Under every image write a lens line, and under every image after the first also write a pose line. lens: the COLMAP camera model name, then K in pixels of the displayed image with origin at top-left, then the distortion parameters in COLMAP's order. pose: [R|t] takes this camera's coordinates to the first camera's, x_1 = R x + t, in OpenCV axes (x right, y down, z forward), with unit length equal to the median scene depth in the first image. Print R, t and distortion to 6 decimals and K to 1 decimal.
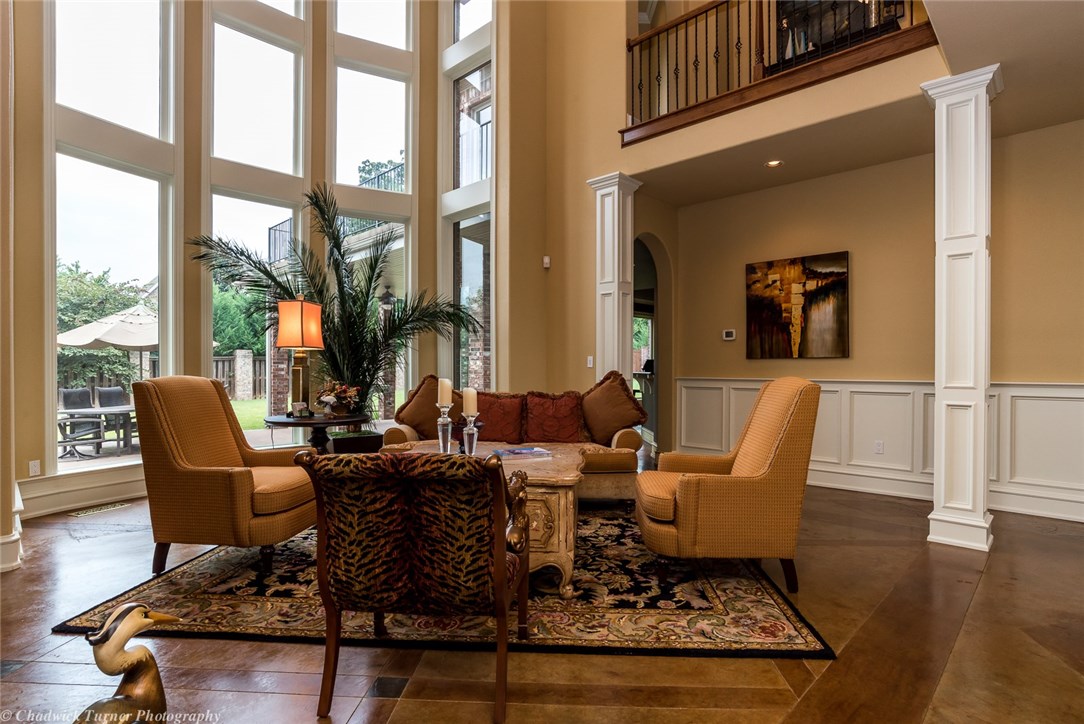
lens RADIAL K [[544.3, 0, 548.6], [0, 544.3, 366.9], [0, 0, 1]] dist [-0.016973, 0.007777]
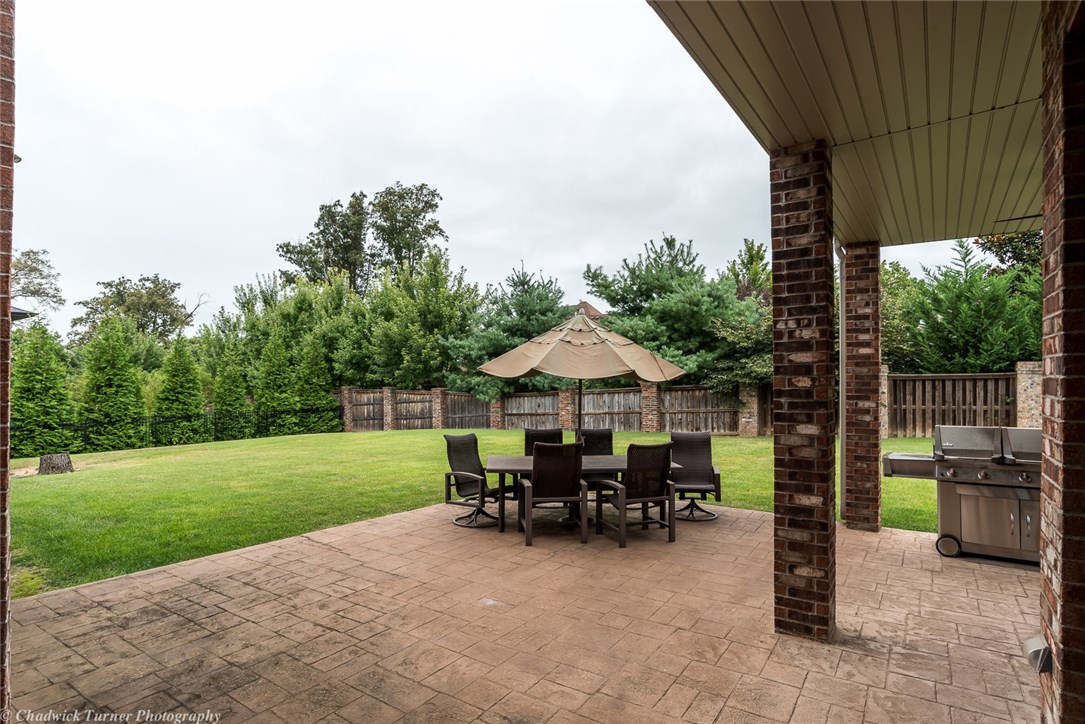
lens RADIAL K [[565.7, 0, 541.0], [0, 565.7, 387.9], [0, 0, 1]] dist [-0.055908, 0.024132]
pose [[0.156300, 0.019699, -0.987513, -0.084363], [0.000907, 0.999798, 0.020088, -0.056362], [0.987709, -0.004036, 0.156250, 1.321165]]
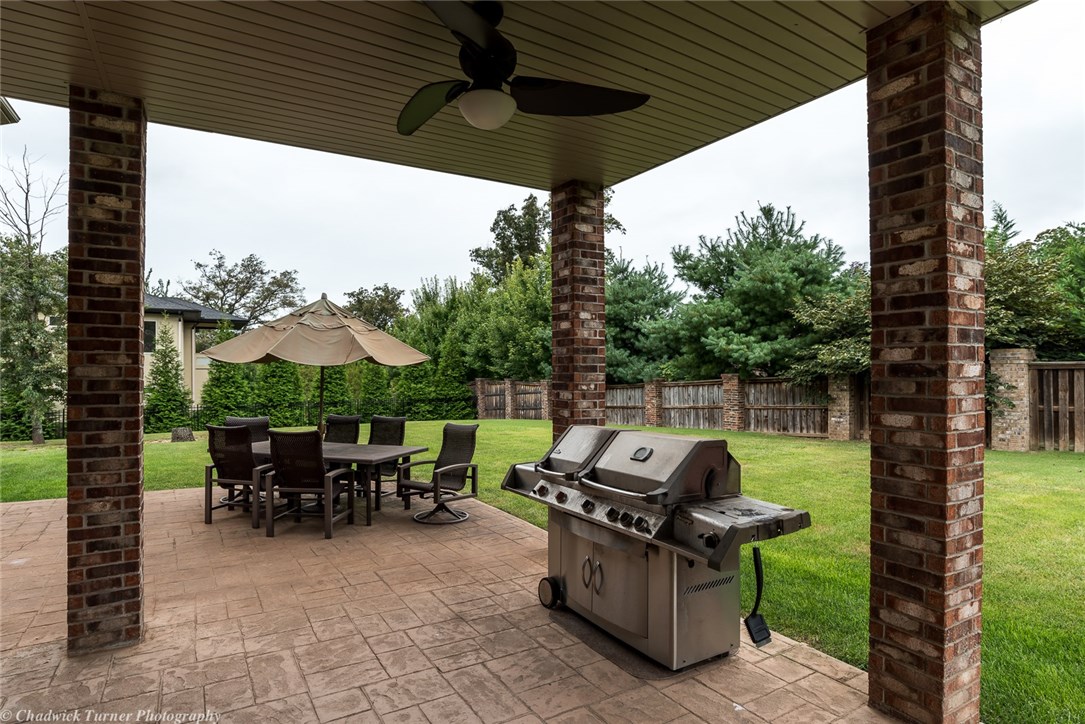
lens RADIAL K [[565.7, 0, 521.2], [0, 565.7, 369.6], [0, 0, 1]] dist [-0.055908, 0.024132]
pose [[-0.244031, -0.001200, -0.969767, -0.213101], [0.002514, 0.999995, -0.001870, -0.038850], [0.969764, -0.002894, -0.244027, 2.207556]]
